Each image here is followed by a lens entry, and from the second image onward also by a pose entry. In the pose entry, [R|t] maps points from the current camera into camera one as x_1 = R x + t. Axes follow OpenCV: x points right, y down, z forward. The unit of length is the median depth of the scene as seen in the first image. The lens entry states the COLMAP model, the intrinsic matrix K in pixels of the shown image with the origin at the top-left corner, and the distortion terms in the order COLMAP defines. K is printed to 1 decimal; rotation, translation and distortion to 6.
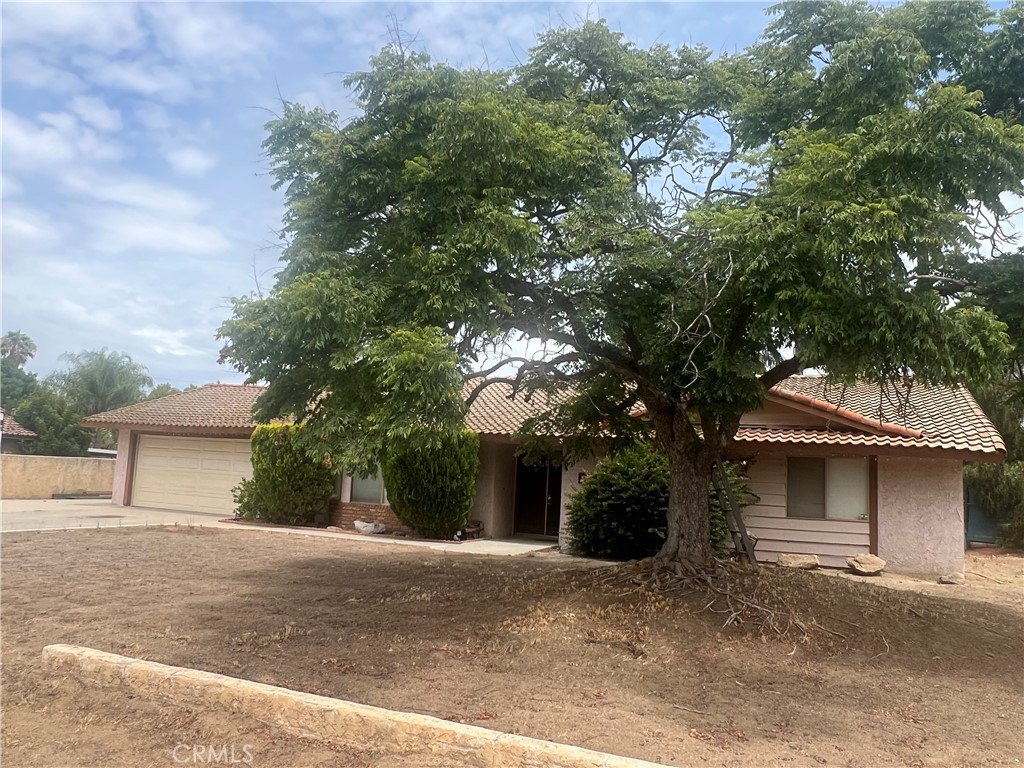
lens RADIAL K [[784.5, 0, 512.0], [0, 784.5, 384.0], [0, 0, 1]] dist [0.003699, 0.002454]
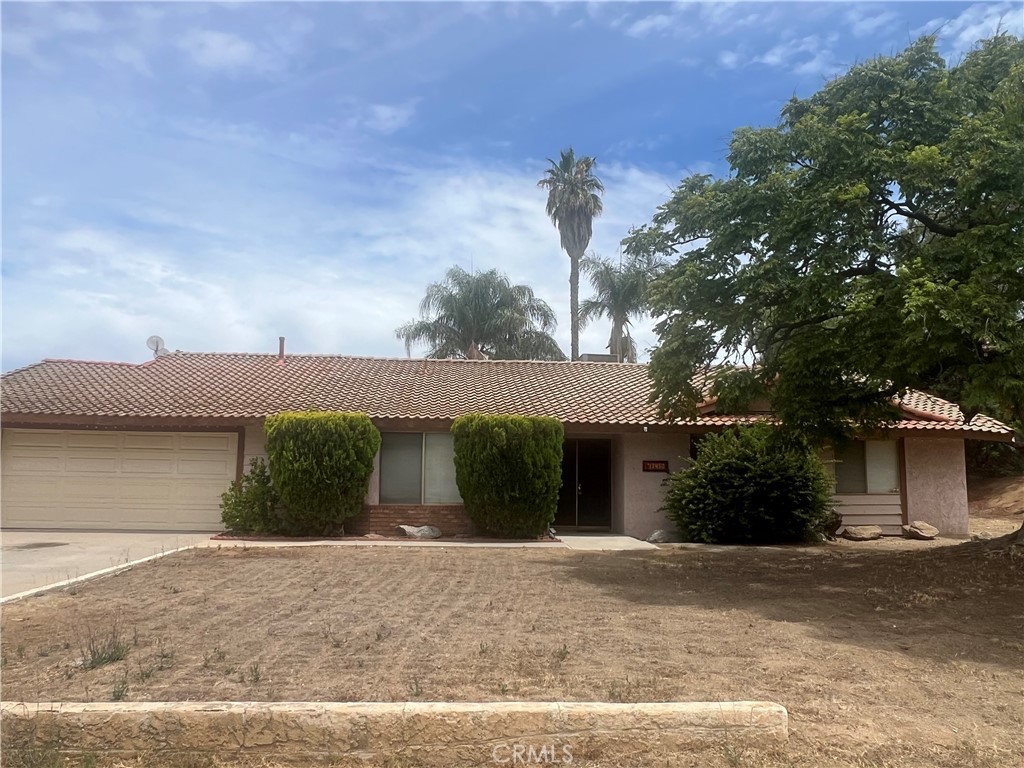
lens RADIAL K [[773.2, 0, 512.0], [0, 773.2, 384.0], [0, 0, 1]] dist [0.000488, 0.002273]
pose [[0.890540, 0.005434, 0.454872, -0.540868], [-0.022835, 0.999202, 0.032768, -0.011285], [-0.454331, -0.039568, 0.889954, 0.229297]]
